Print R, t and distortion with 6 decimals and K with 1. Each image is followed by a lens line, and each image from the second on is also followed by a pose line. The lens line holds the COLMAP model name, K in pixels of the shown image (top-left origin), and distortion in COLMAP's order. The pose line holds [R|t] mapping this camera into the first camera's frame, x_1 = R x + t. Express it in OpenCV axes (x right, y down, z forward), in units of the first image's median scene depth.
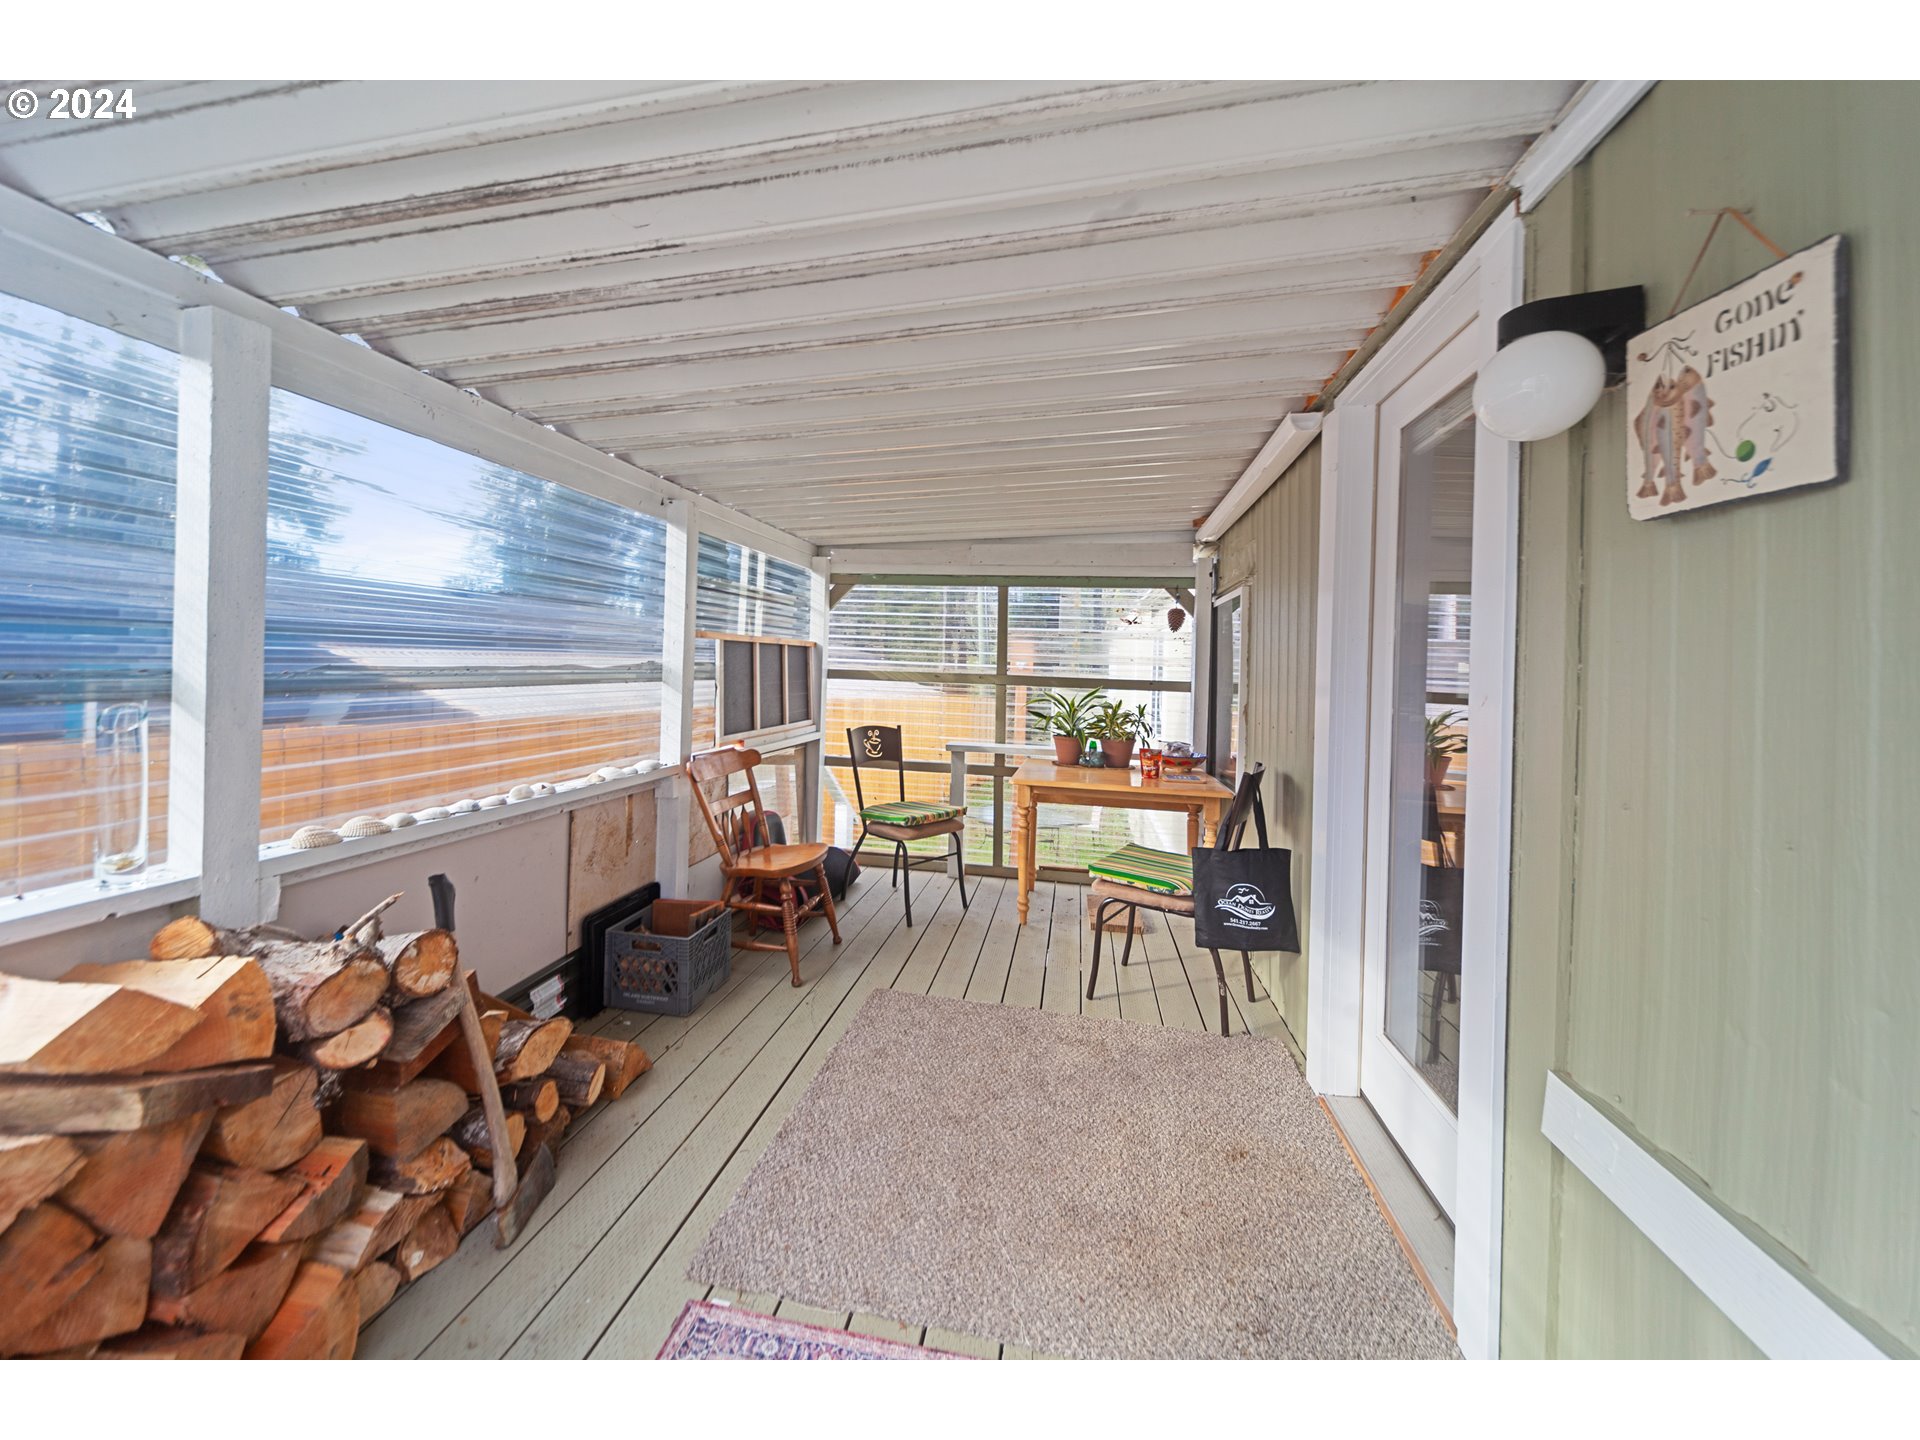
lens RADIAL K [[699.8, 0, 948.3], [0, 699.8, 717.1], [0, 0, 1]] dist [0.003523, -0.001641]
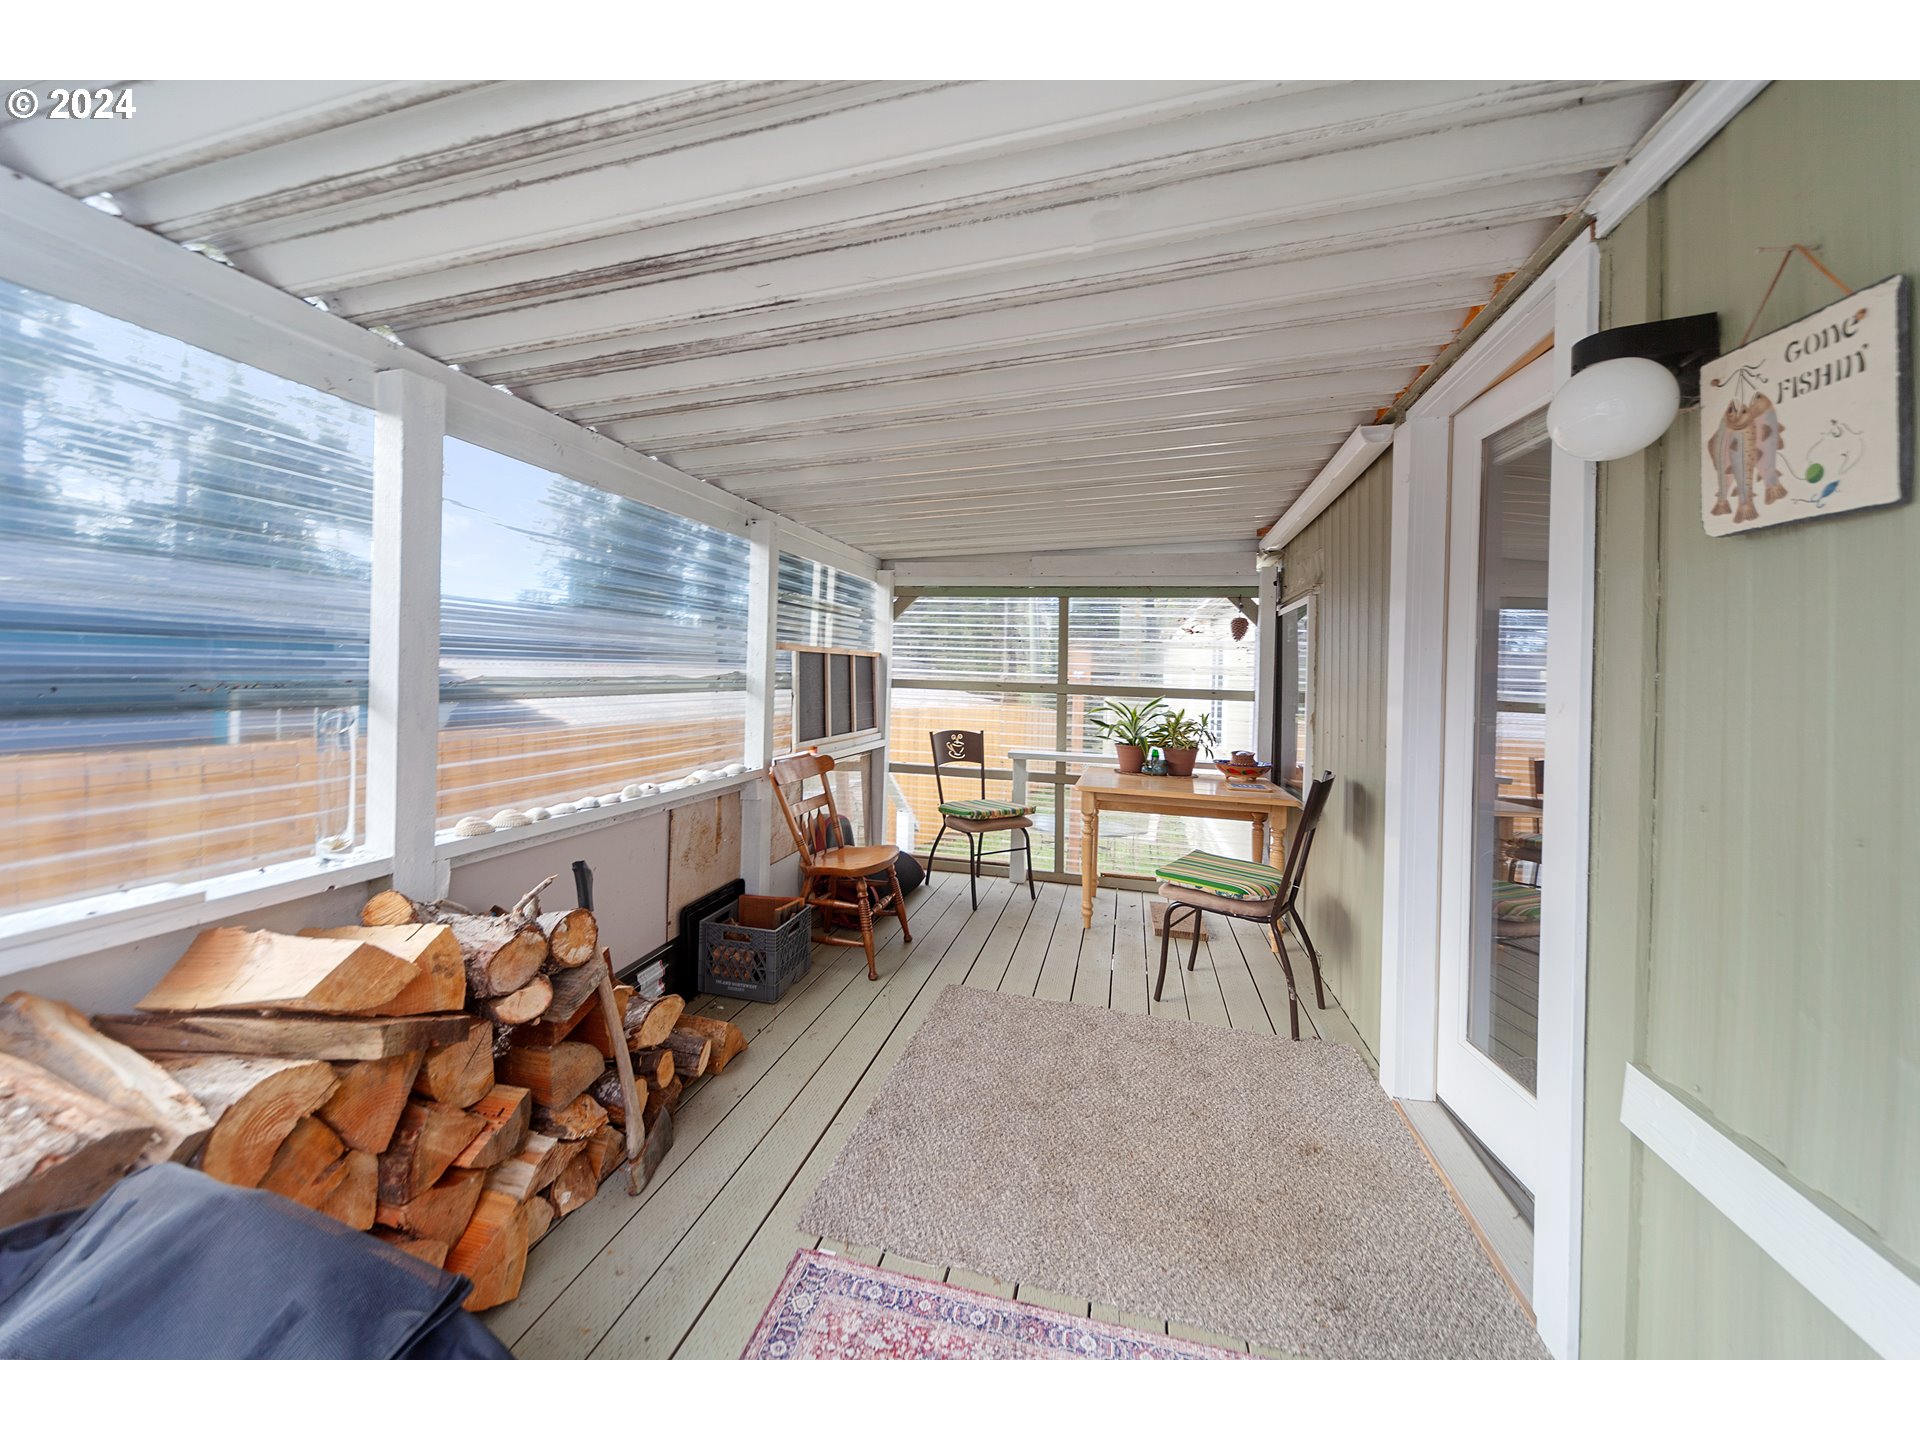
lens RADIAL K [[699.8, 0, 946.3], [0, 699.8, 719.5], [0, 0, 1]] dist [0.003523, -0.001641]
pose [[0.997212, 0.002559, -0.074572, -0.058451], [-0.003325, 0.999943, -0.010156, 0.006275], [0.074542, 0.010376, 0.997164, -0.091436]]
